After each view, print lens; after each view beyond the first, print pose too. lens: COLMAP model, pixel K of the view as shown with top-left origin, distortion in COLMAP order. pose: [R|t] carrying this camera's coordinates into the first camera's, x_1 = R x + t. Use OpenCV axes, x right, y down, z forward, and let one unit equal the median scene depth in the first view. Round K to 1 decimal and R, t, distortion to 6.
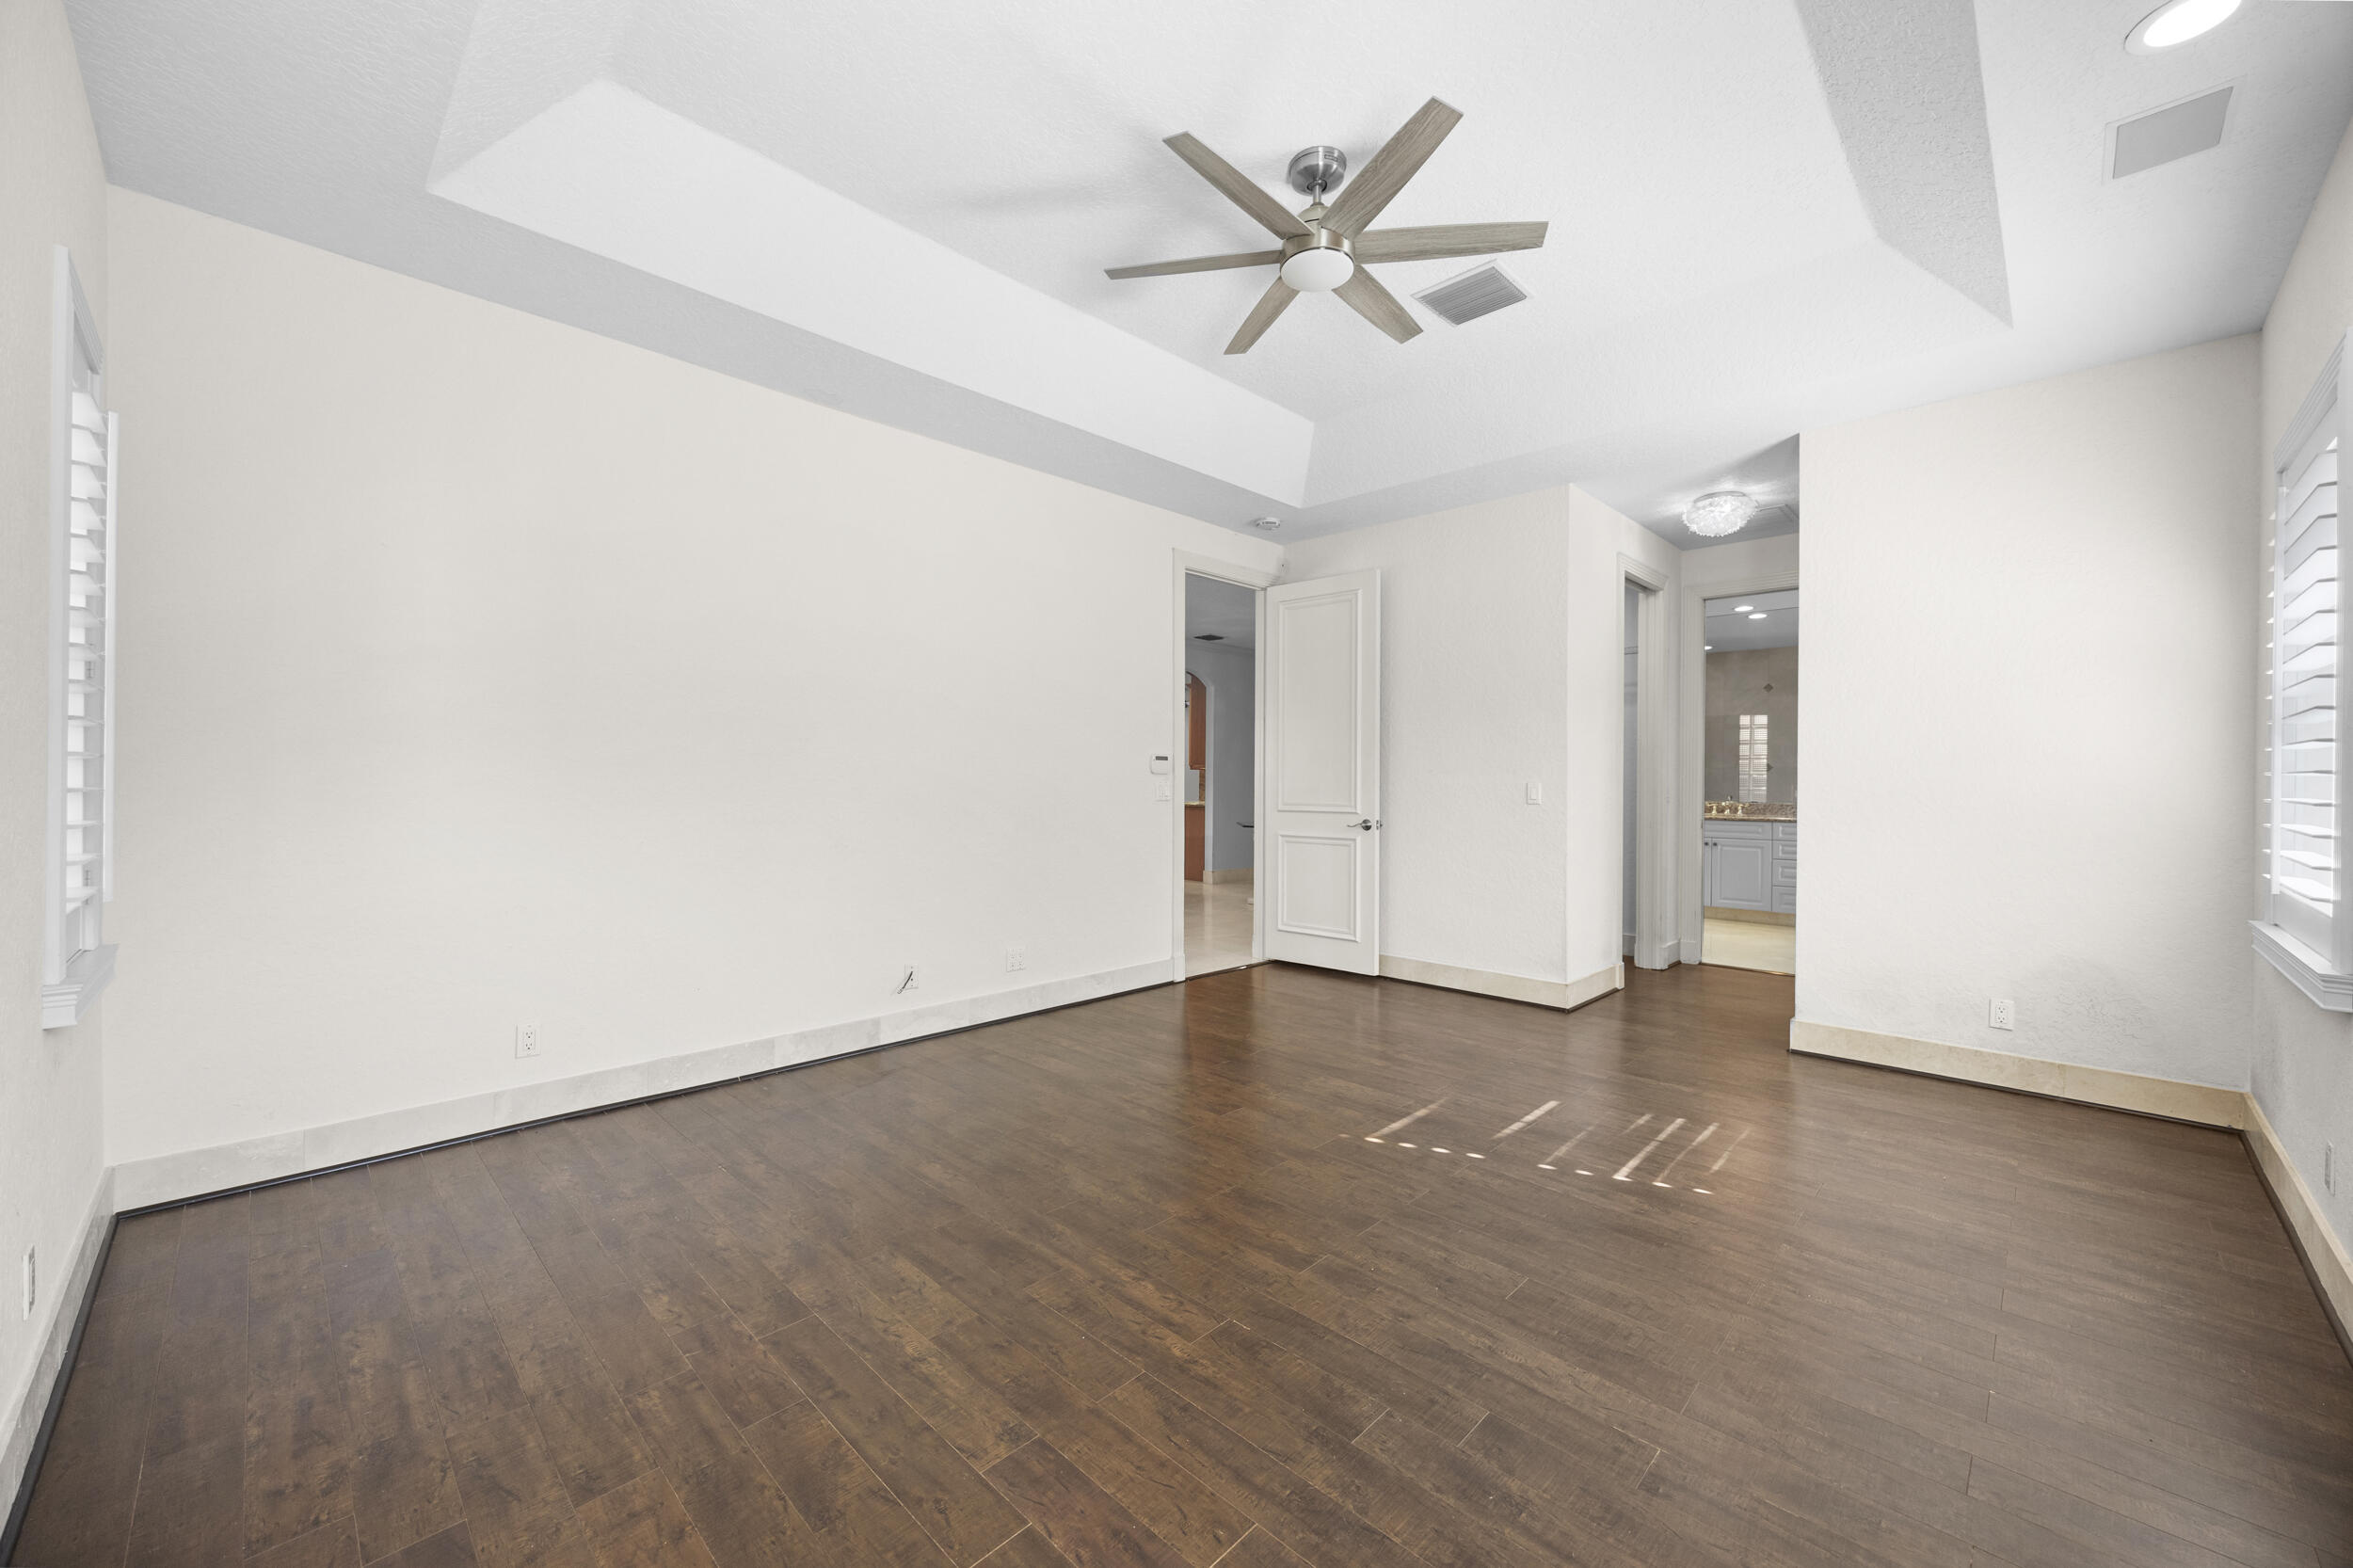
lens RADIAL K [[897.5, 0, 1180.1], [0, 897.5, 787.7], [0, 0, 1]] dist [-0.003037, -0.000124]
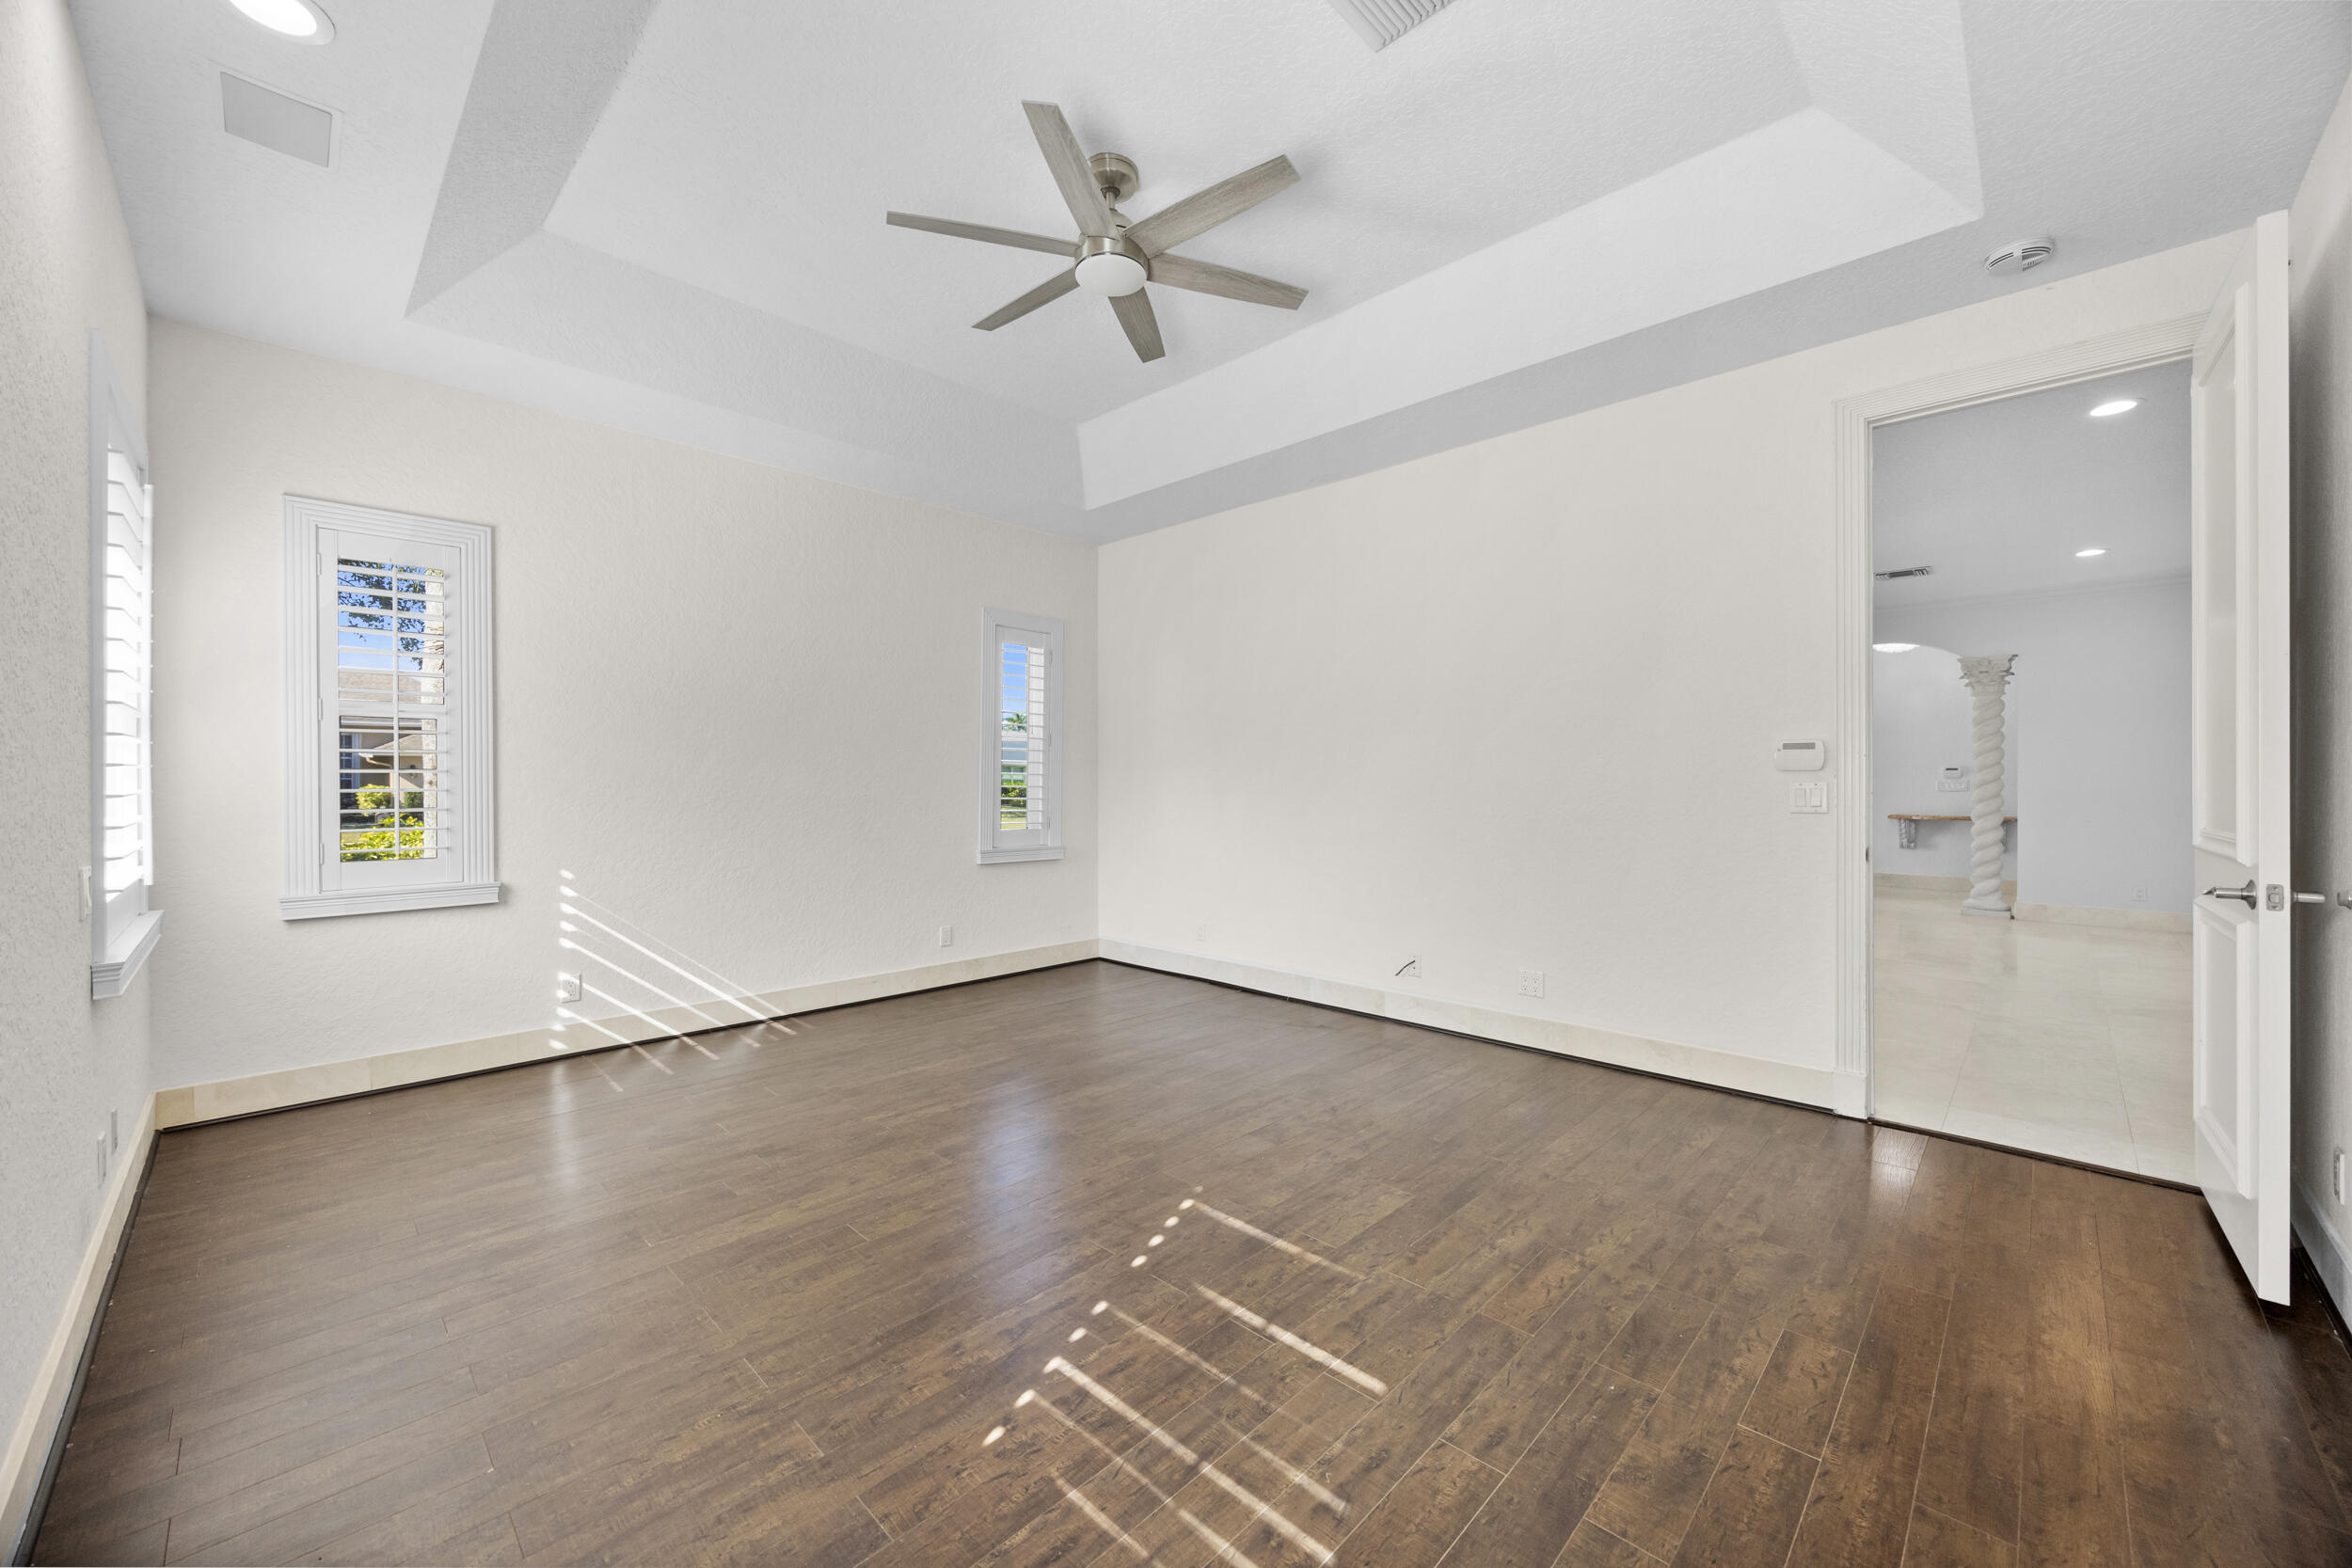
lens RADIAL K [[897.0, 0, 1182.6], [0, 897.0, 778.7], [0, 0, 1]] dist [-0.003037, -0.000124]
pose [[0.002932, -0.007512, -0.999967, 1.040773], [-0.007559, 0.999943, -0.007534, -0.001519], [0.999967, 0.007581, 0.002875, 0.969712]]
